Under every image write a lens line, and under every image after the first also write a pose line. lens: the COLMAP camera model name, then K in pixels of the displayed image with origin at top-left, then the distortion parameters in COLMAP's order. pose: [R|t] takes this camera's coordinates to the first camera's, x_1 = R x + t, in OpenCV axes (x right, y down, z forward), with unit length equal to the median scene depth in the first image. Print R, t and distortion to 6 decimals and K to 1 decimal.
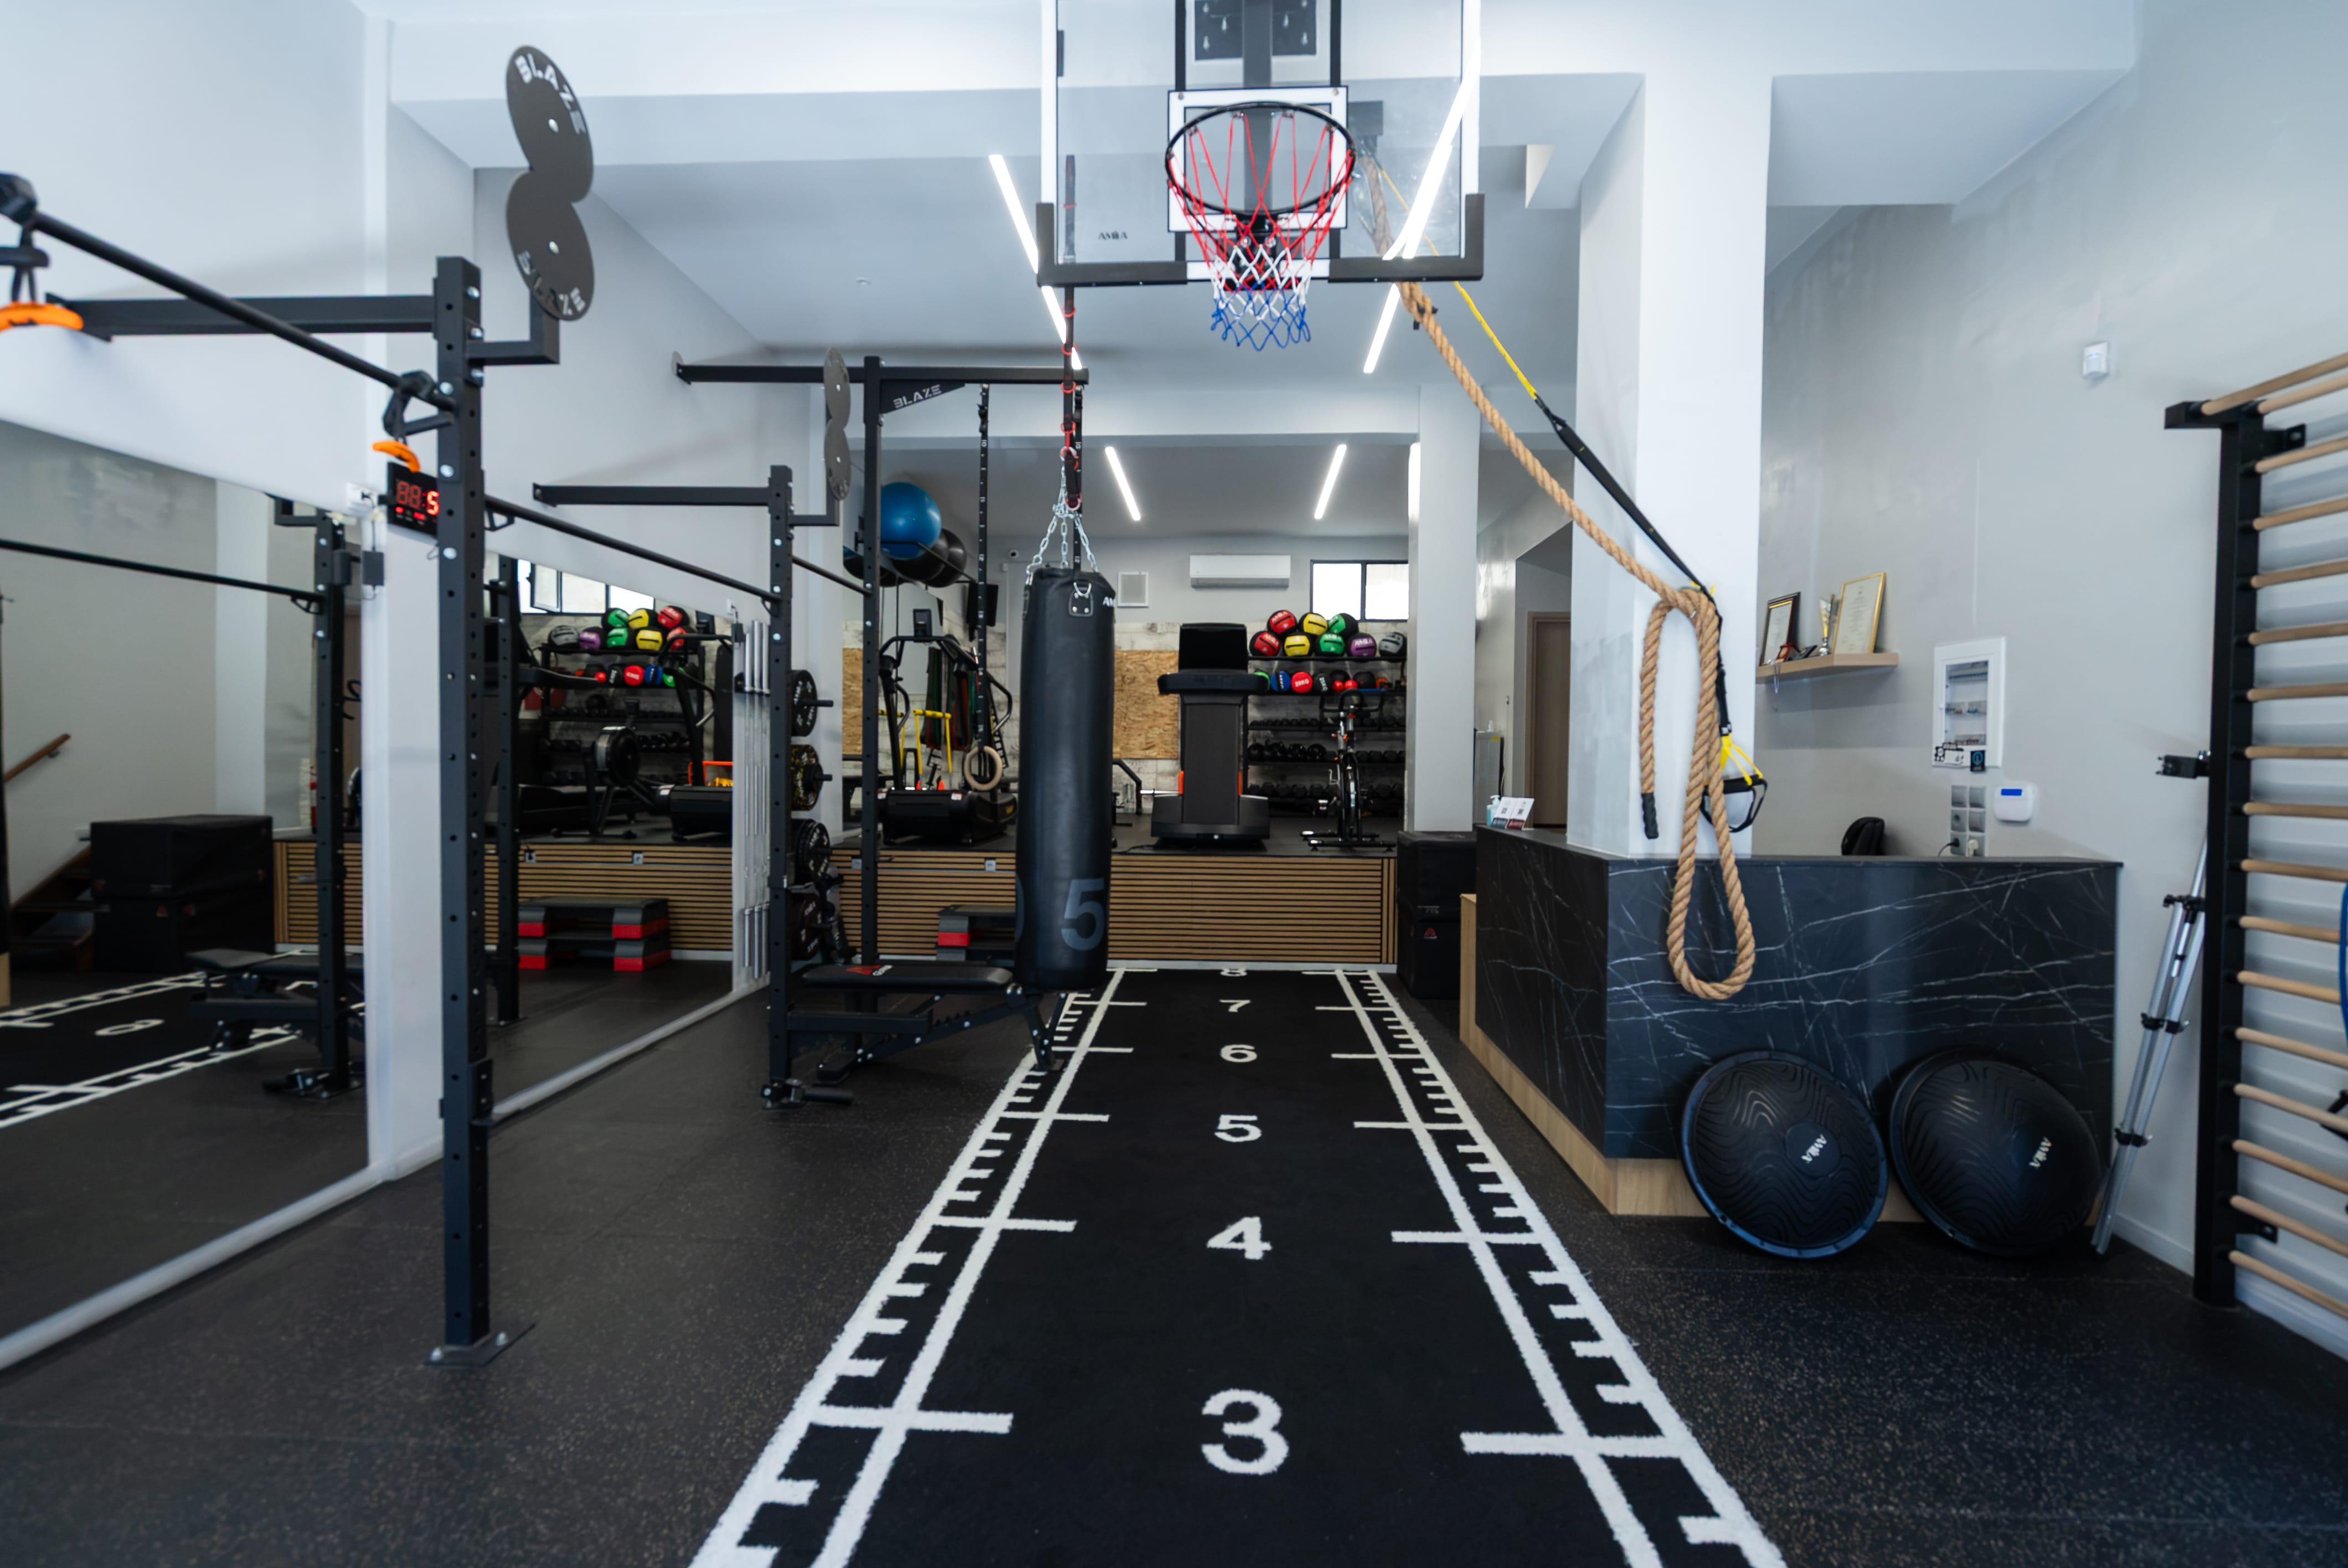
lens RADIAL K [[1056.4, 0, 1174.8], [0, 1056.4, 790.1], [0, 0, 1]] dist [-0.005025, 0.000905]
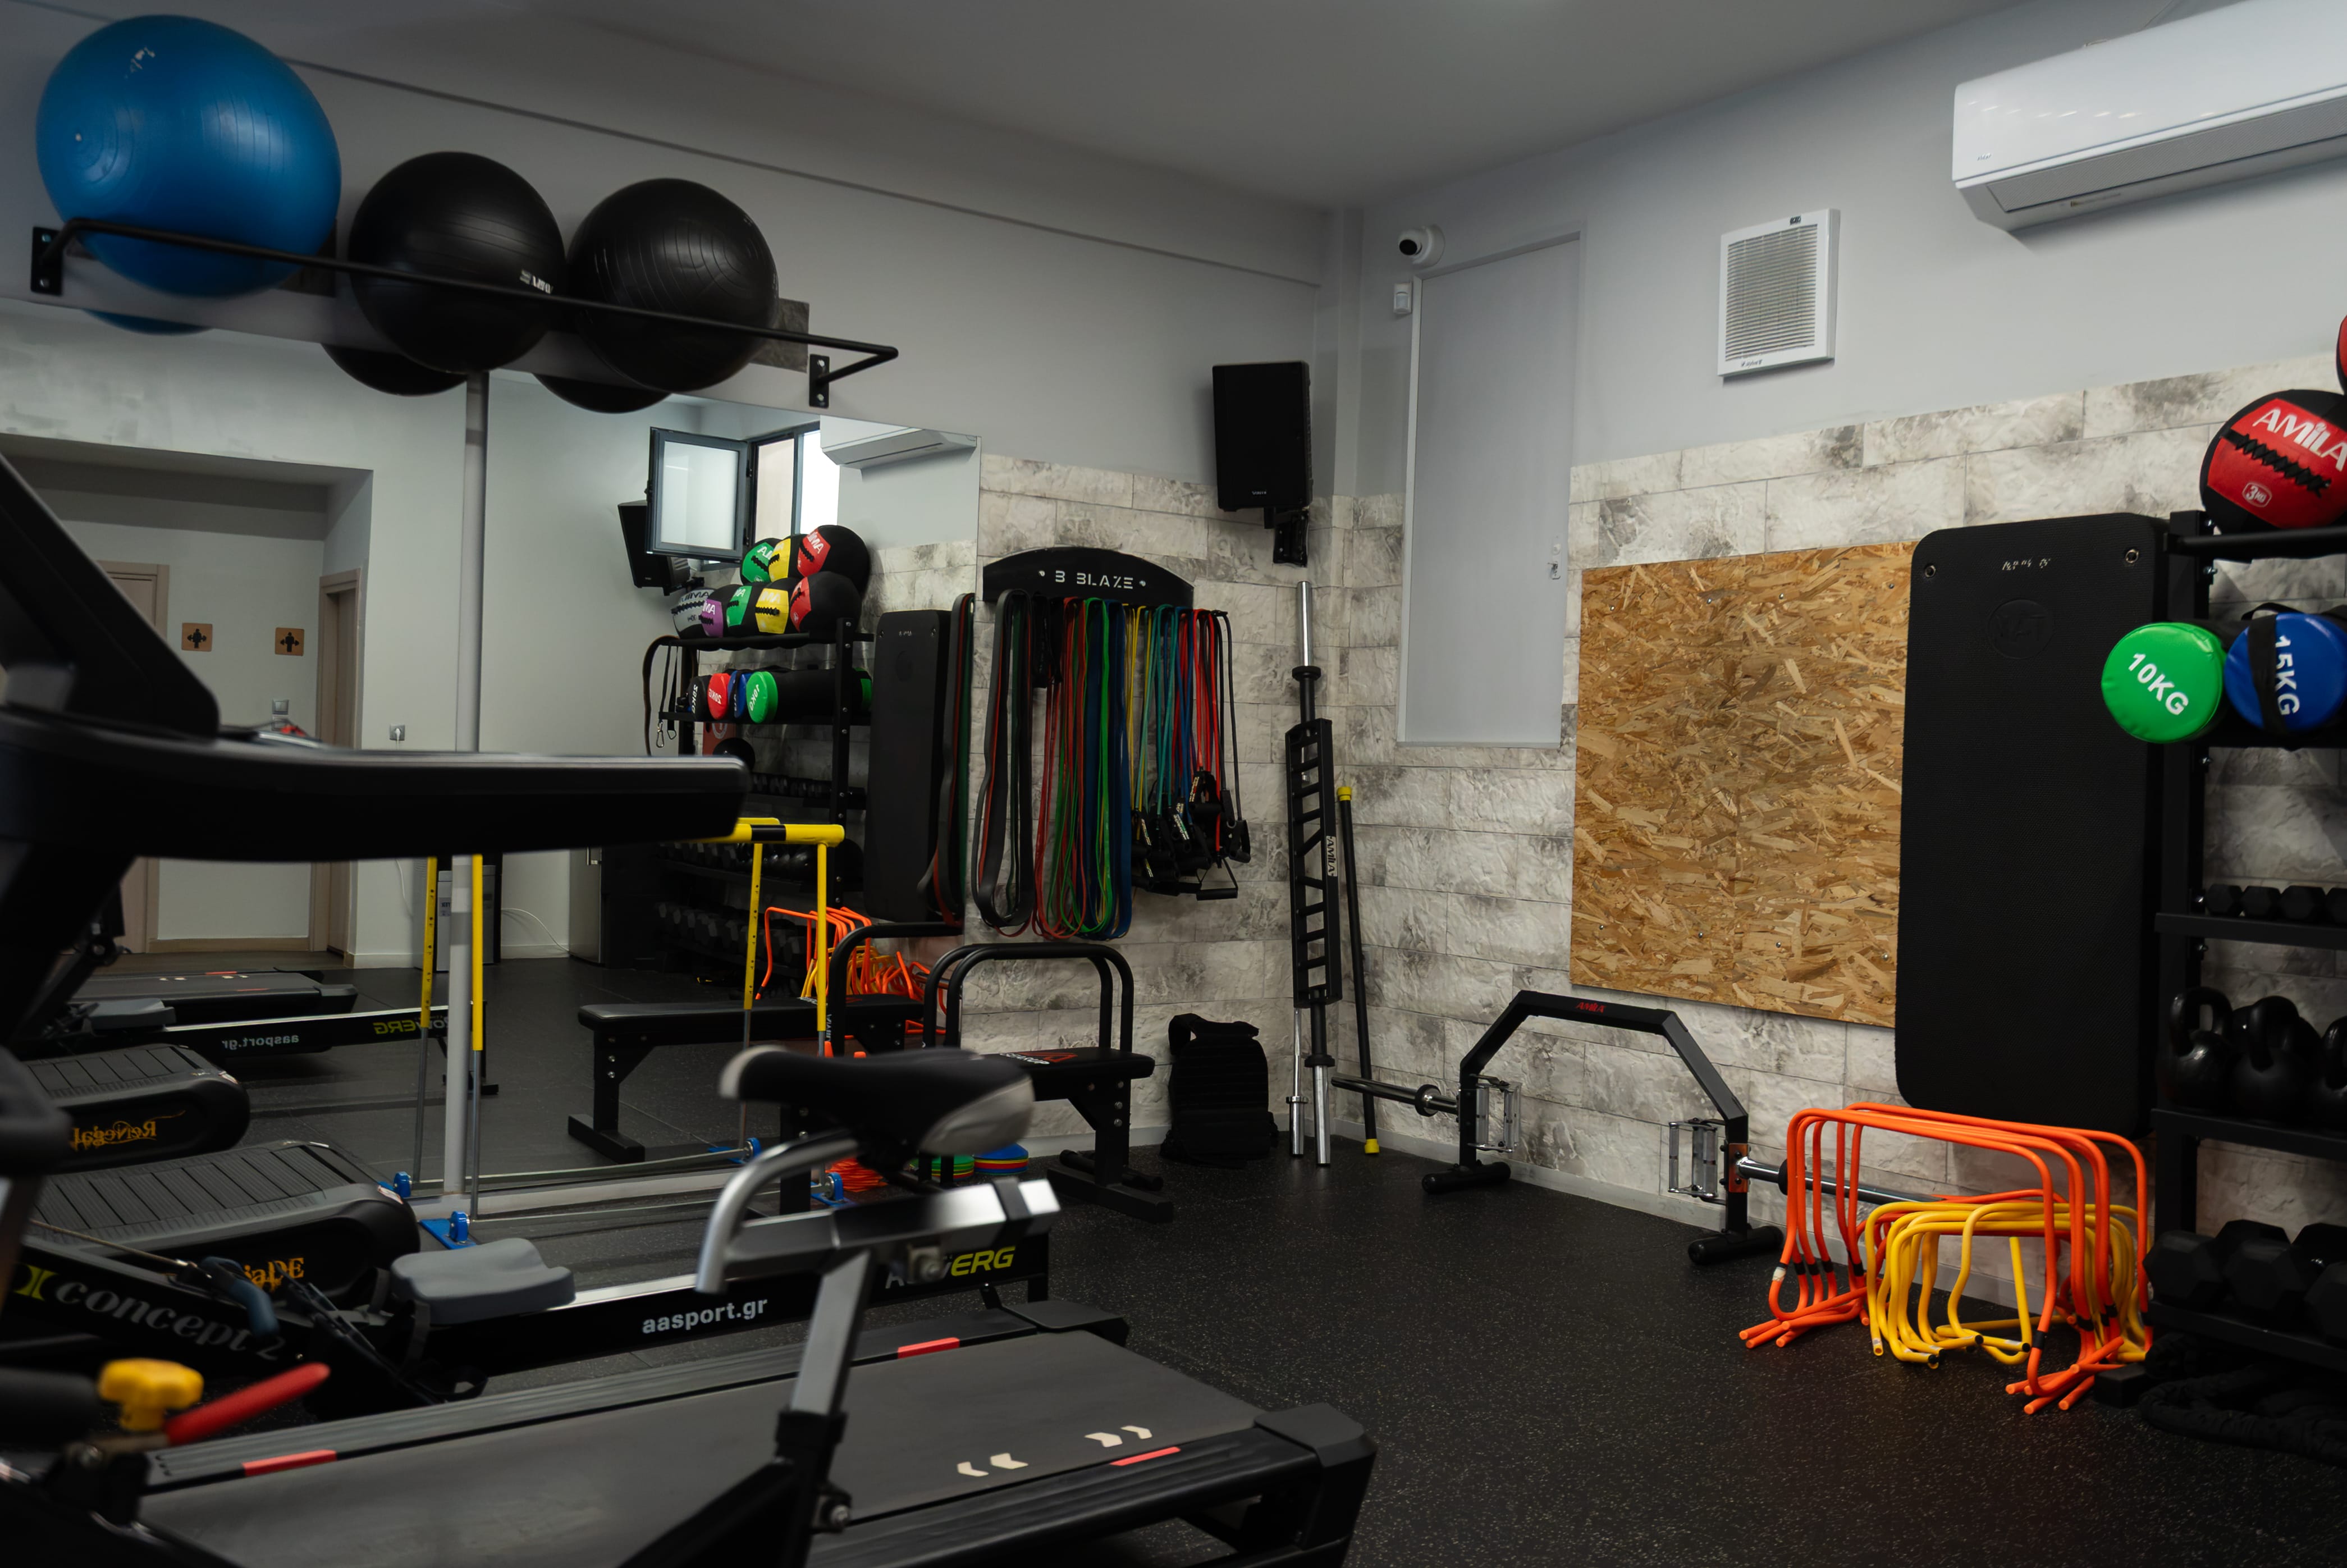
lens RADIAL K [[1986.4, 0, 1167.1], [0, 1986.4, 786.3], [0, 0, 1]] dist [0.014362, -0.010328]
pose [[0.627266, 0.015802, -0.778645, 0.607671], [-0.049085, 0.998609, -0.019276, -0.177086], [0.777257, 0.050311, 0.627169, 1.688689]]
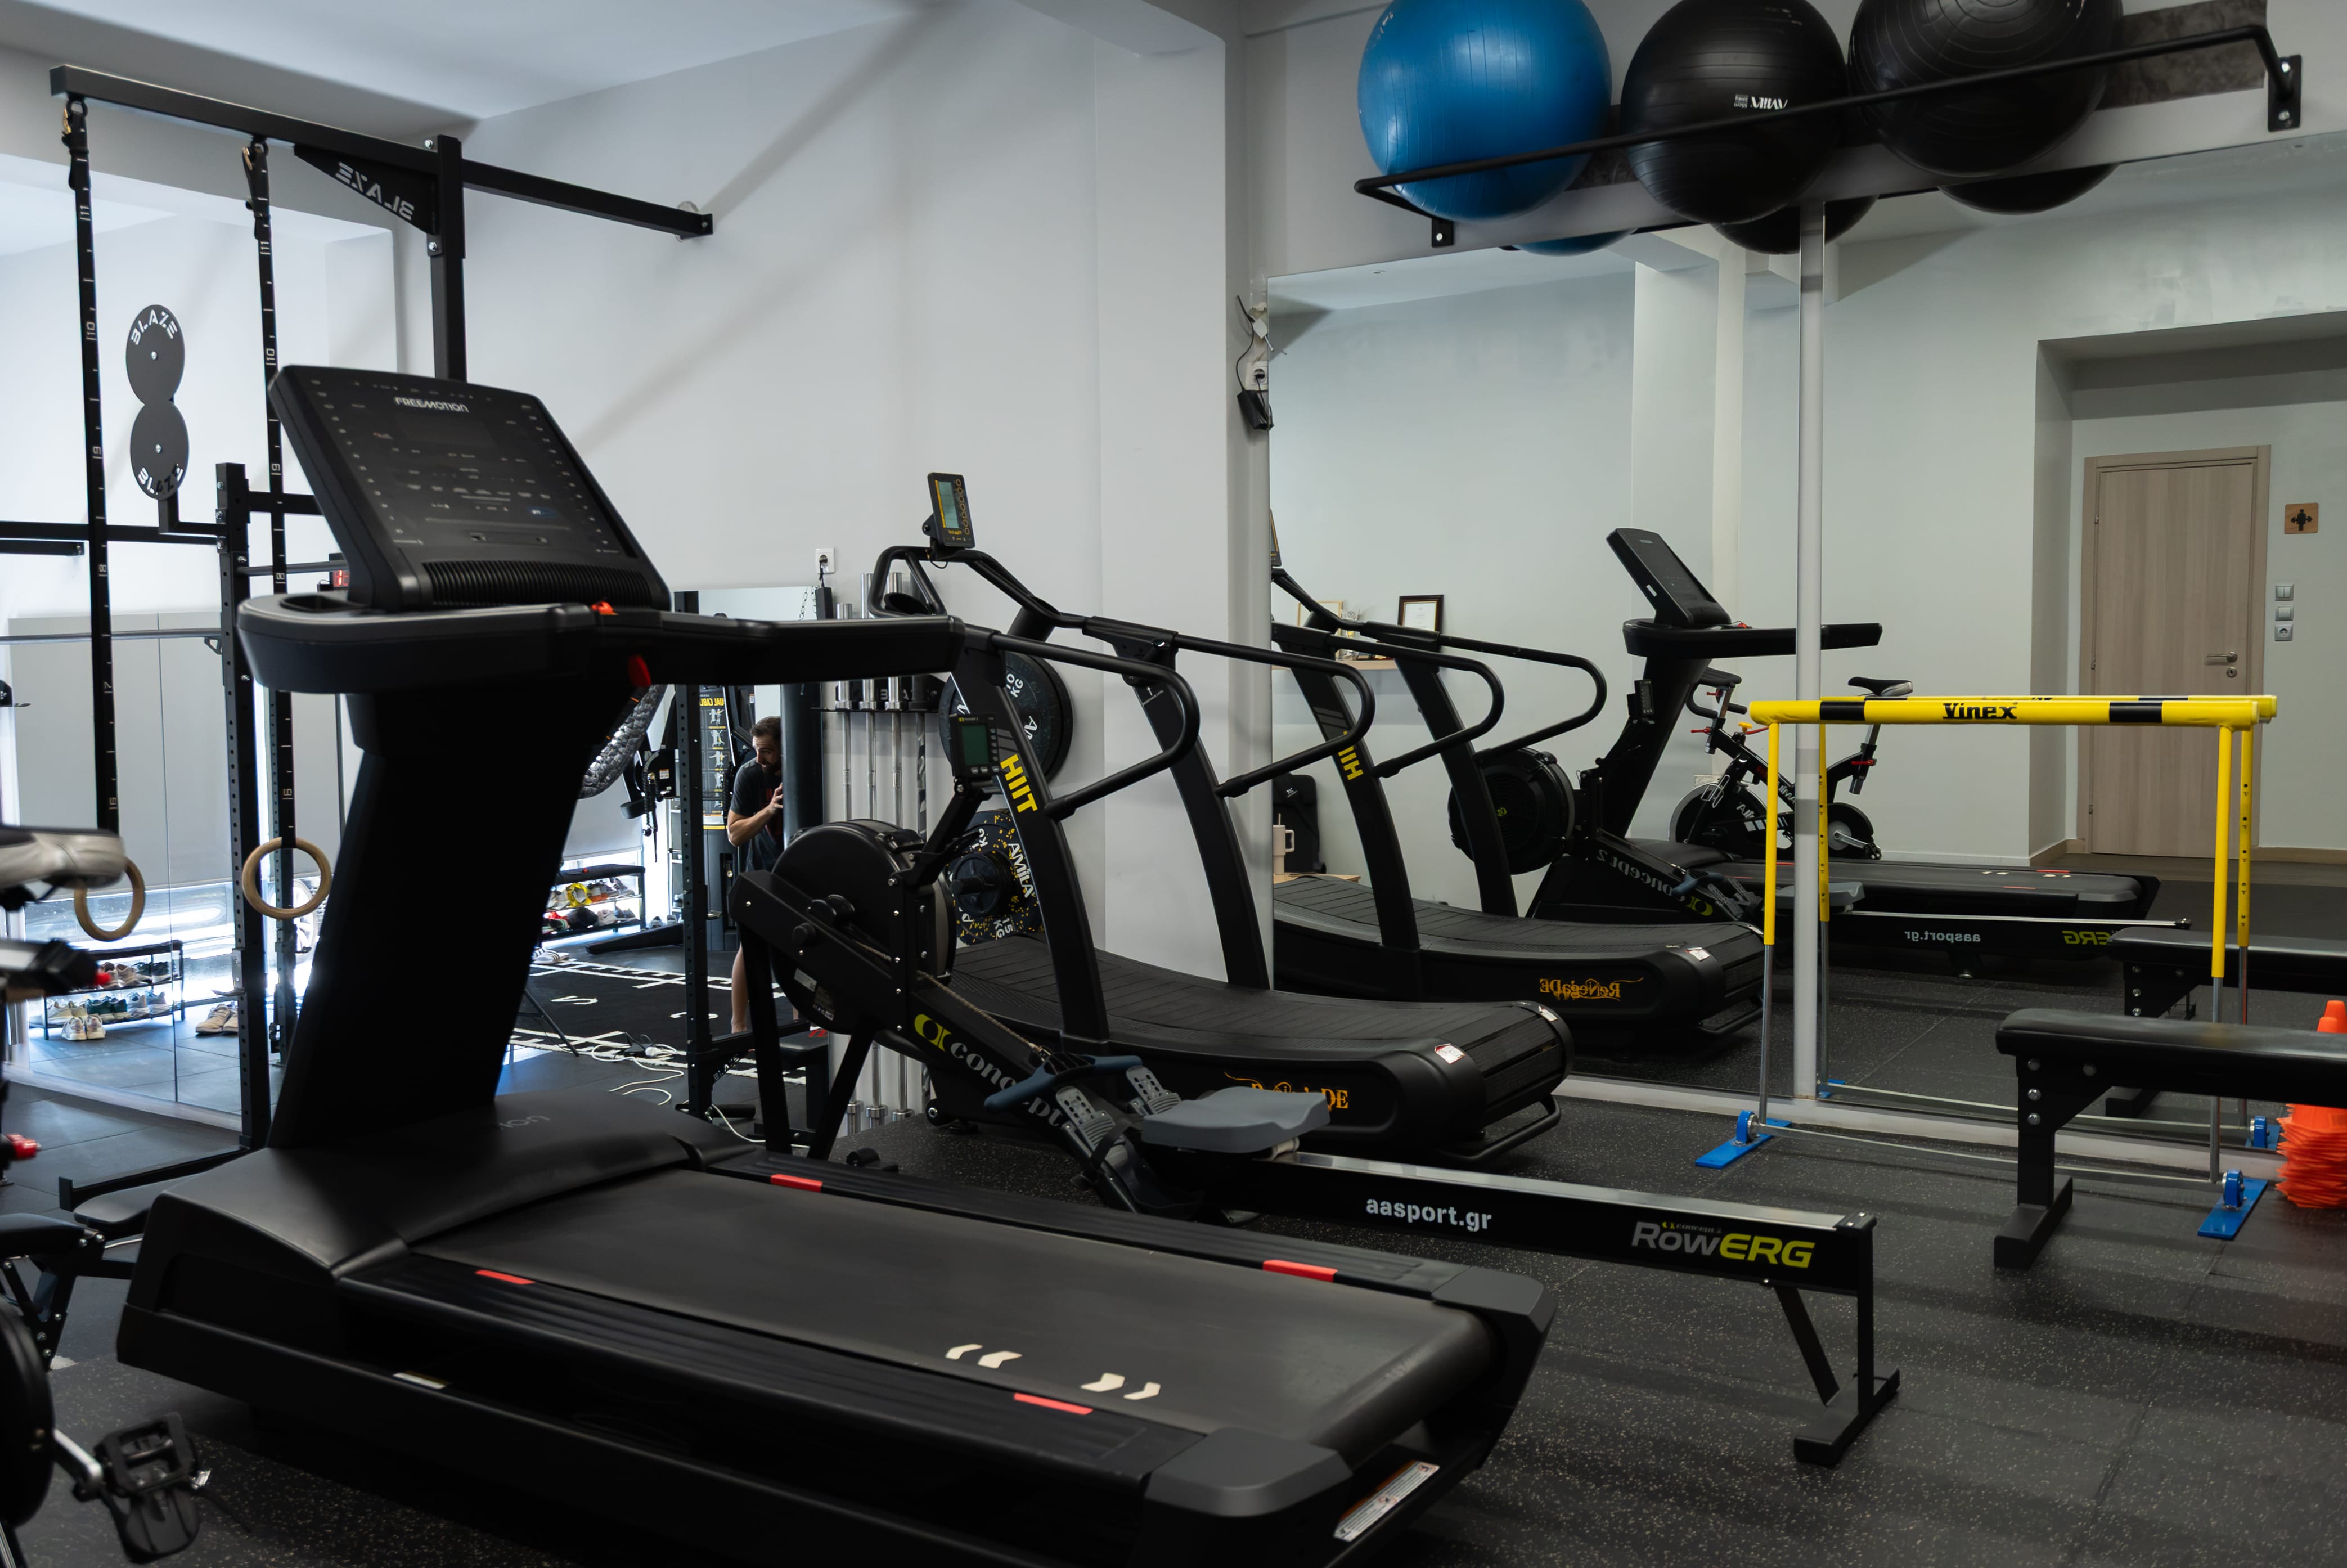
lens RADIAL K [[1986.4, 0, 1167.1], [0, 1986.4, 786.3], [0, 0, 1]] dist [0.014362, -0.010328]
pose [[-0.514796, 0.049052, -0.855908, 0.552880], [-0.021320, 0.997321, 0.069980, -0.180956], [0.857047, 0.054274, -0.512371, 2.354661]]
